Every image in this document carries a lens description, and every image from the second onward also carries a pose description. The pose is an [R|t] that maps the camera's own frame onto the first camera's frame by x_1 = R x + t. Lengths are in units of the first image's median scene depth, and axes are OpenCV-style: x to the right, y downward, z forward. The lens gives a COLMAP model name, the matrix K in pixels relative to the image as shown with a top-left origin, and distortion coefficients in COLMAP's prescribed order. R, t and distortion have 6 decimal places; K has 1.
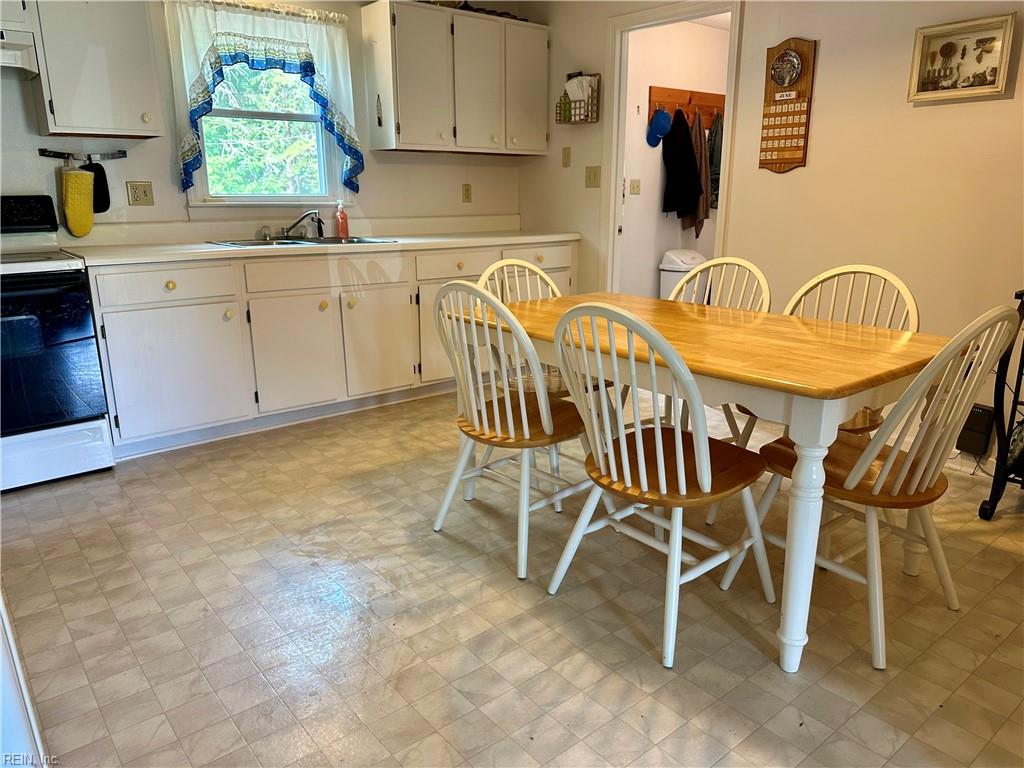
lens RADIAL K [[717.3, 0, 510.2], [0, 717.3, 384.4], [0, 0, 1]] dist [0.049707, -0.051292]
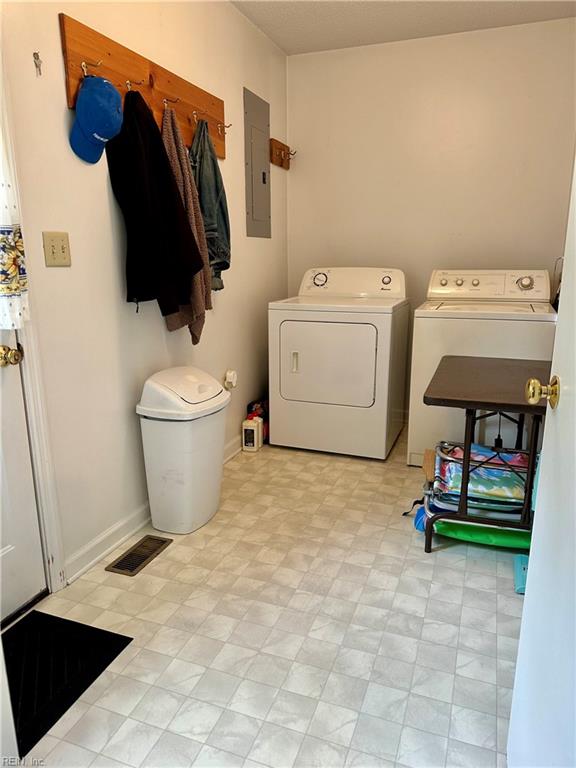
lens RADIAL K [[538.0, 0, 290.5], [0, 538.0, 394.2], [0, 0, 1]] dist [0.049707, -0.051292]
pose [[0.862187, -0.124619, 0.491023, 0.118768], [0.130398, 0.991204, 0.022597, -0.171679], [-0.489520, 0.044546, 0.870854, 0.629954]]
